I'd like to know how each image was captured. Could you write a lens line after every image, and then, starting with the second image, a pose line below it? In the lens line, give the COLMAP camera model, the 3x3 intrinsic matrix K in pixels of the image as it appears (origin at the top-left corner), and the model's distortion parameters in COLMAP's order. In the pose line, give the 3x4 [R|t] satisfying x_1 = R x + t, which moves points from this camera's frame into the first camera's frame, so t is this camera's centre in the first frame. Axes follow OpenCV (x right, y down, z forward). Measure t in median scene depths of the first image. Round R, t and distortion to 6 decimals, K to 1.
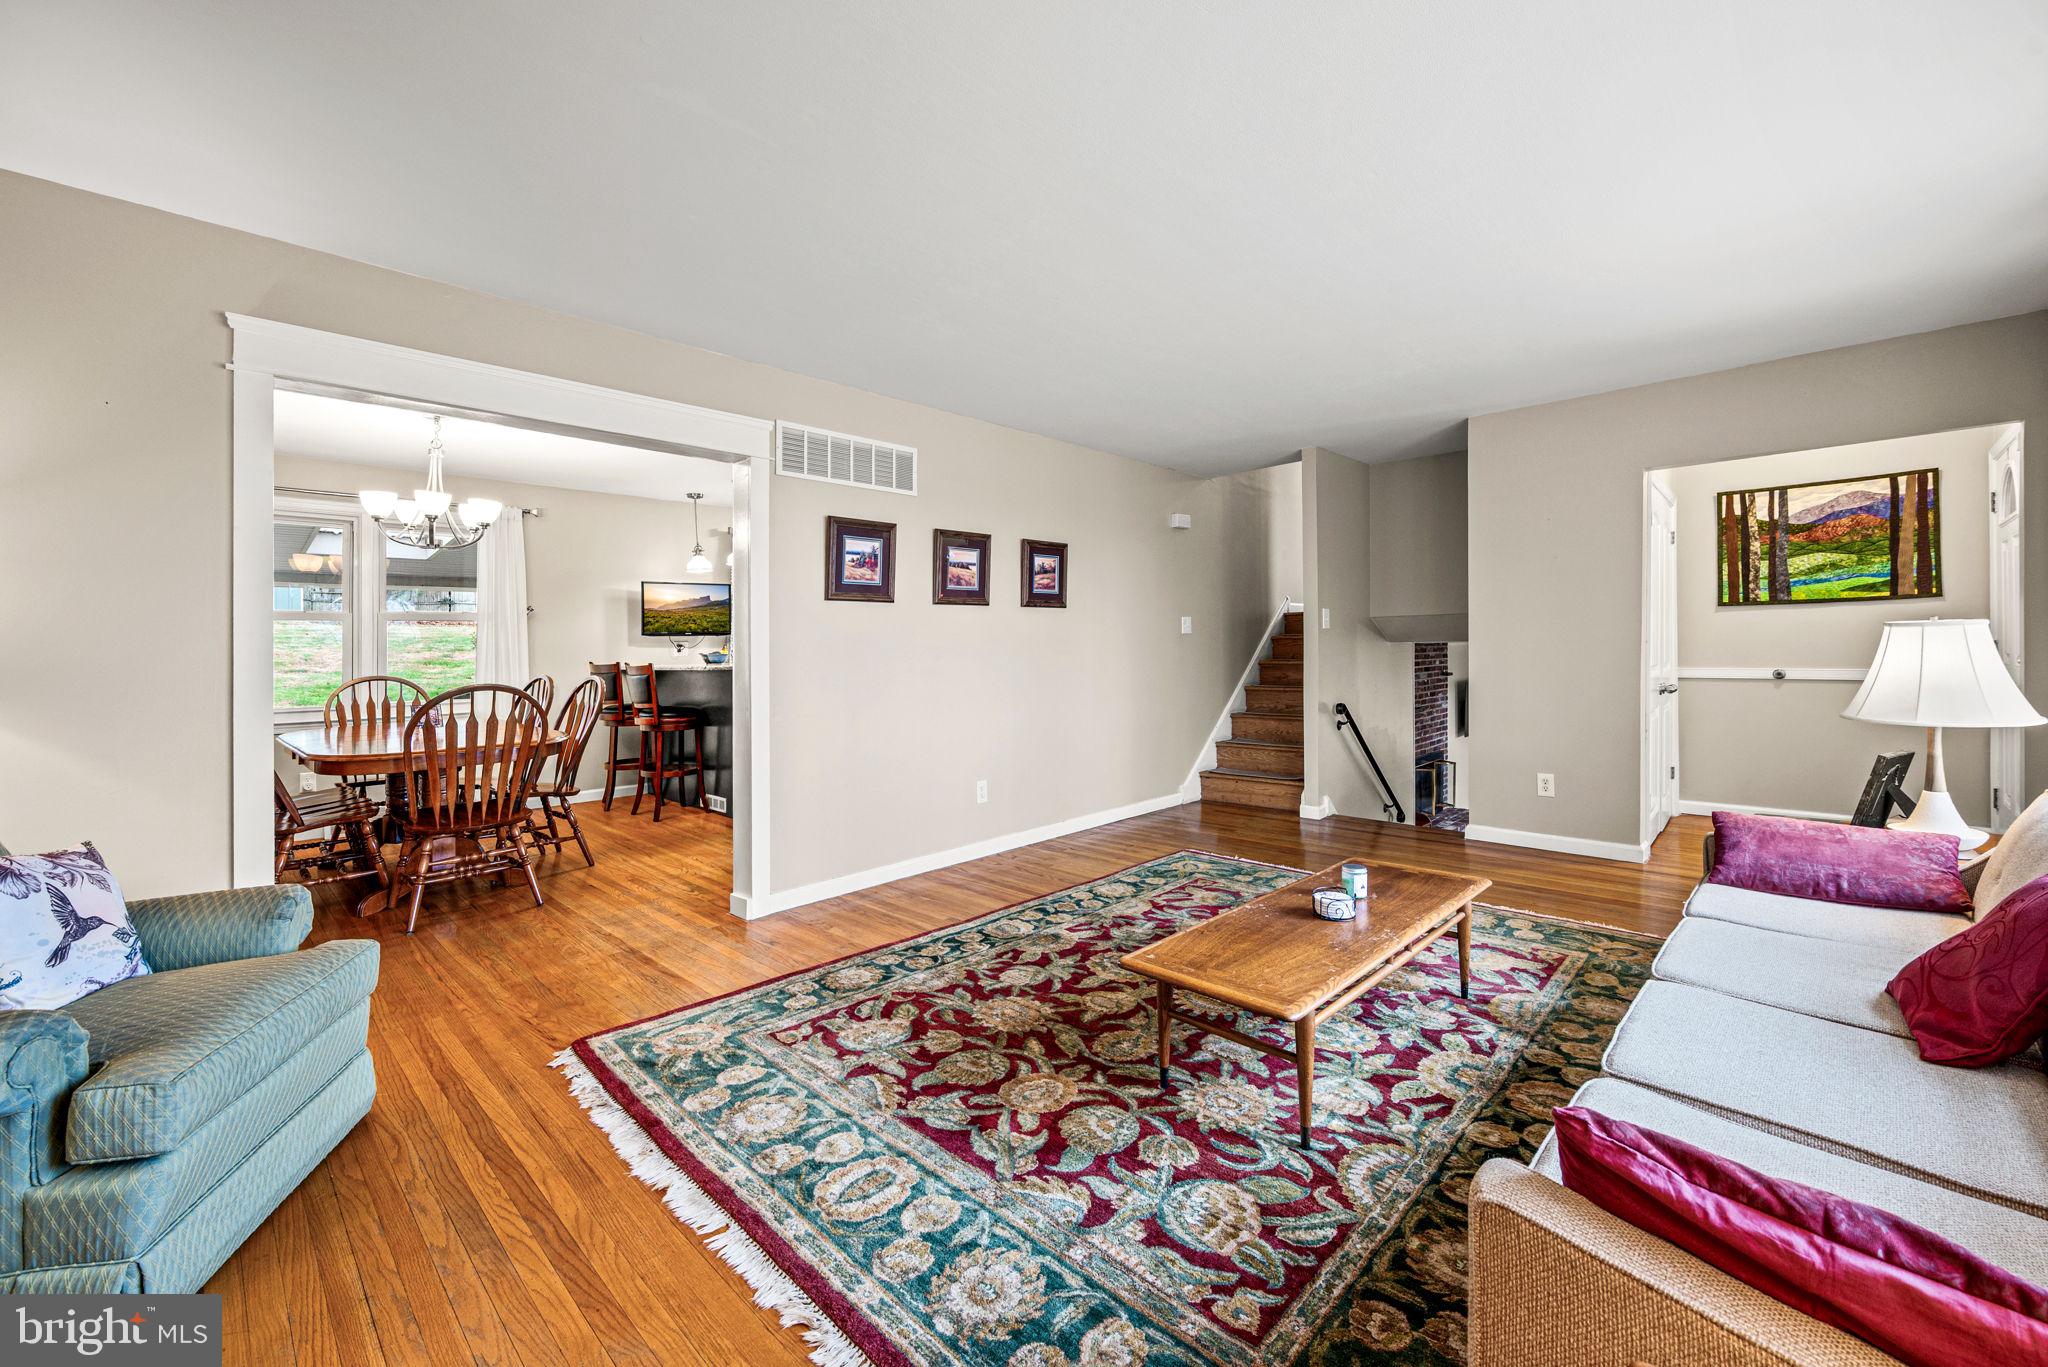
lens RADIAL K [[812.8, 0, 1055.4], [0, 812.8, 649.3], [0, 0, 1]] dist [0.002634, -0.000071]
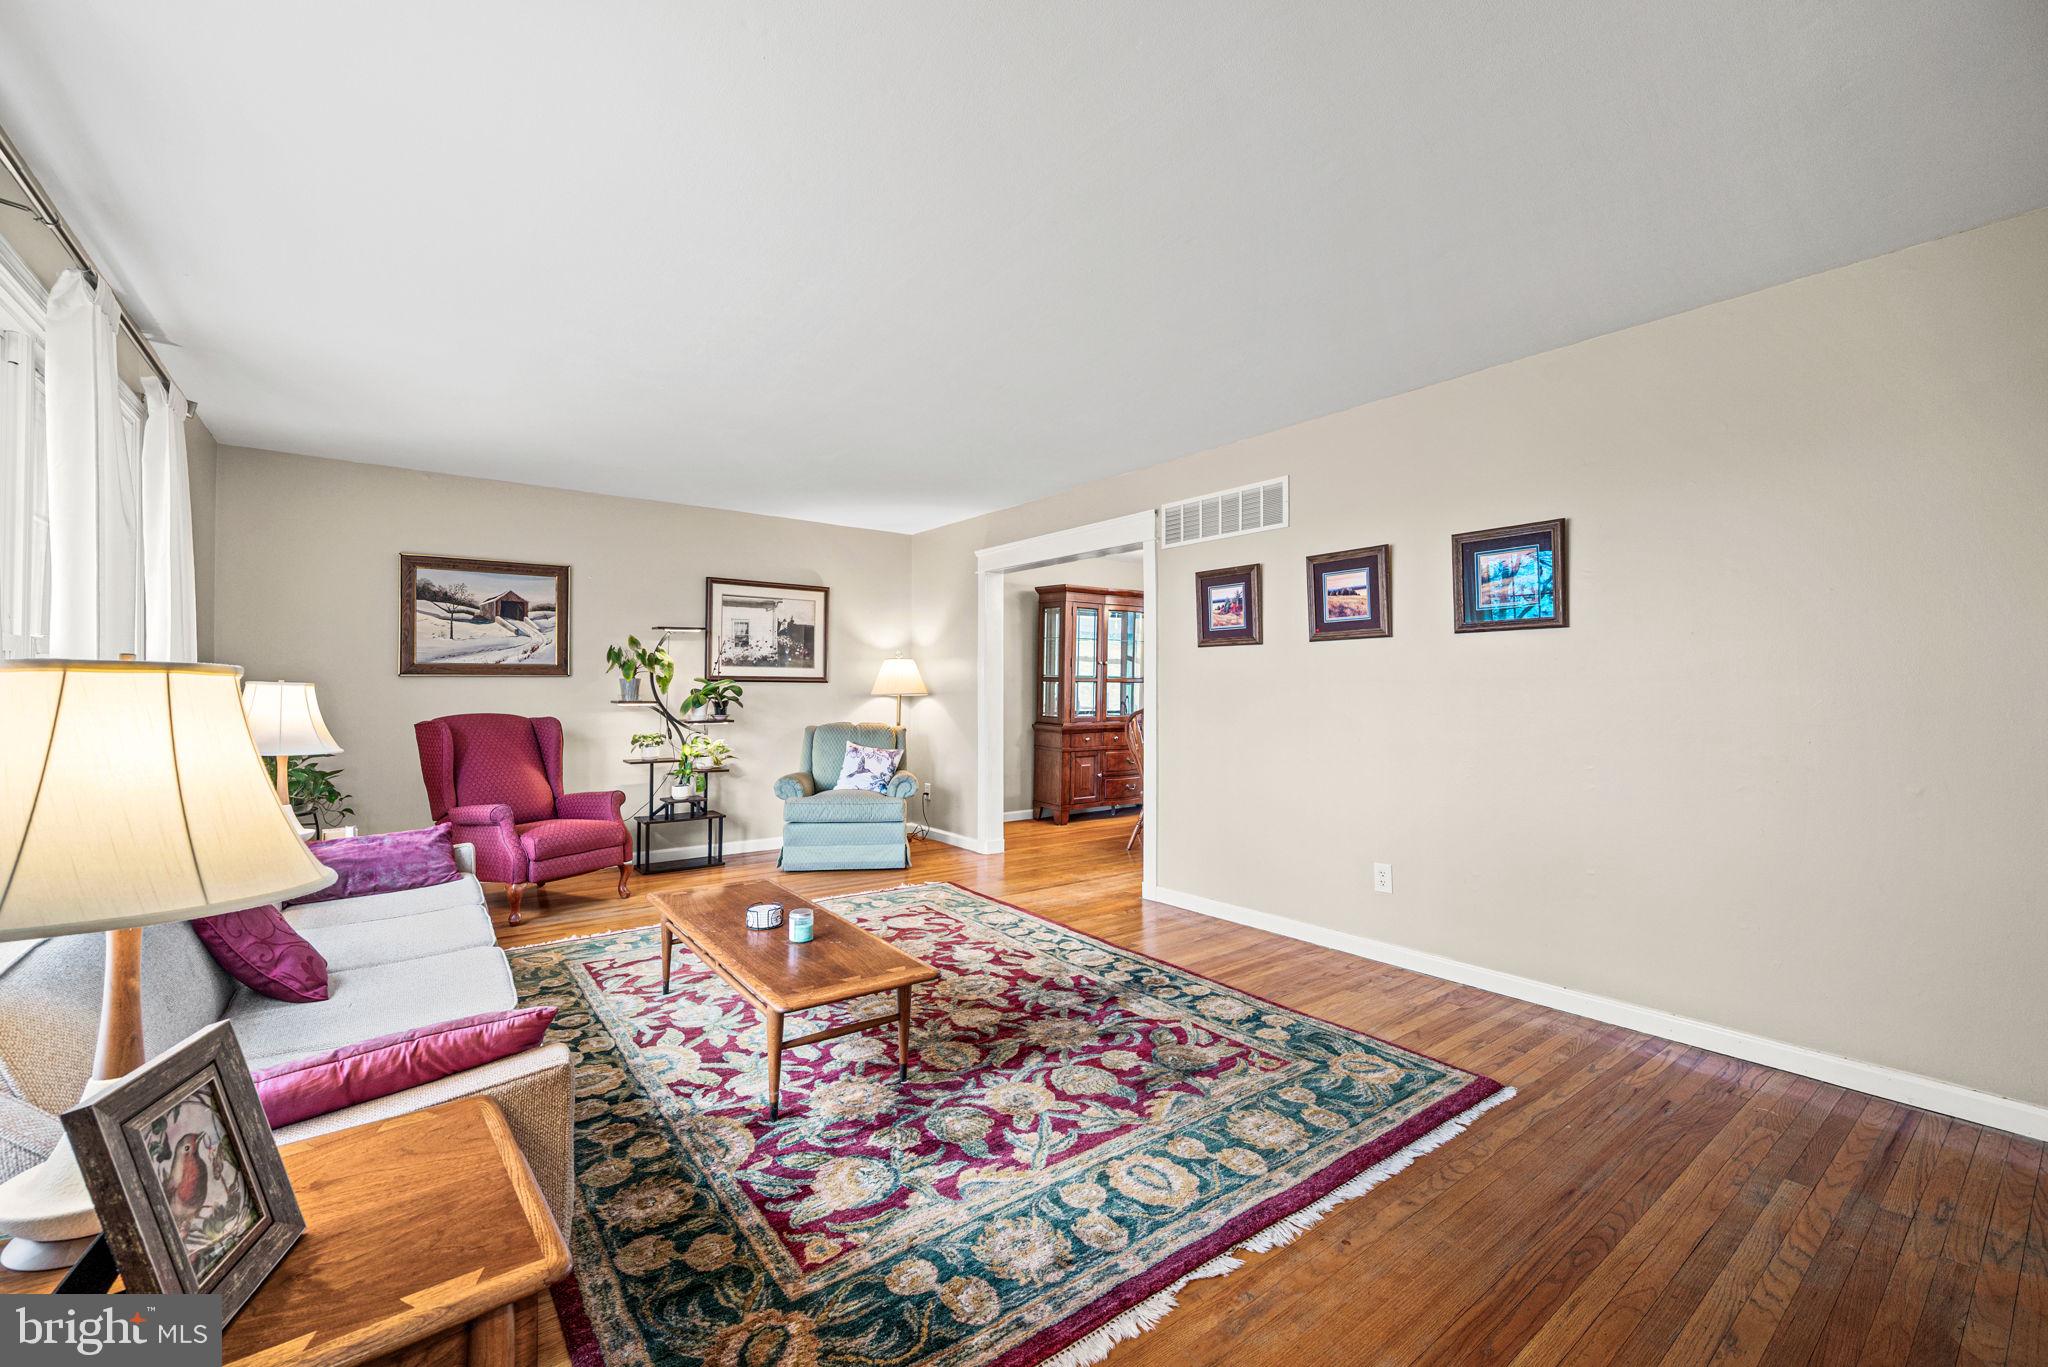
lens RADIAL K [[812.8, 0, 1019.9], [0, 812.8, 680.2], [0, 0, 1]] dist [0.002634, -0.000071]
pose [[-0.151811, 0.001119, -0.988409, 0.987546], [-0.002247, 0.999996, 0.001478, -0.018582], [0.988407, 0.002446, -0.151808, 1.054515]]
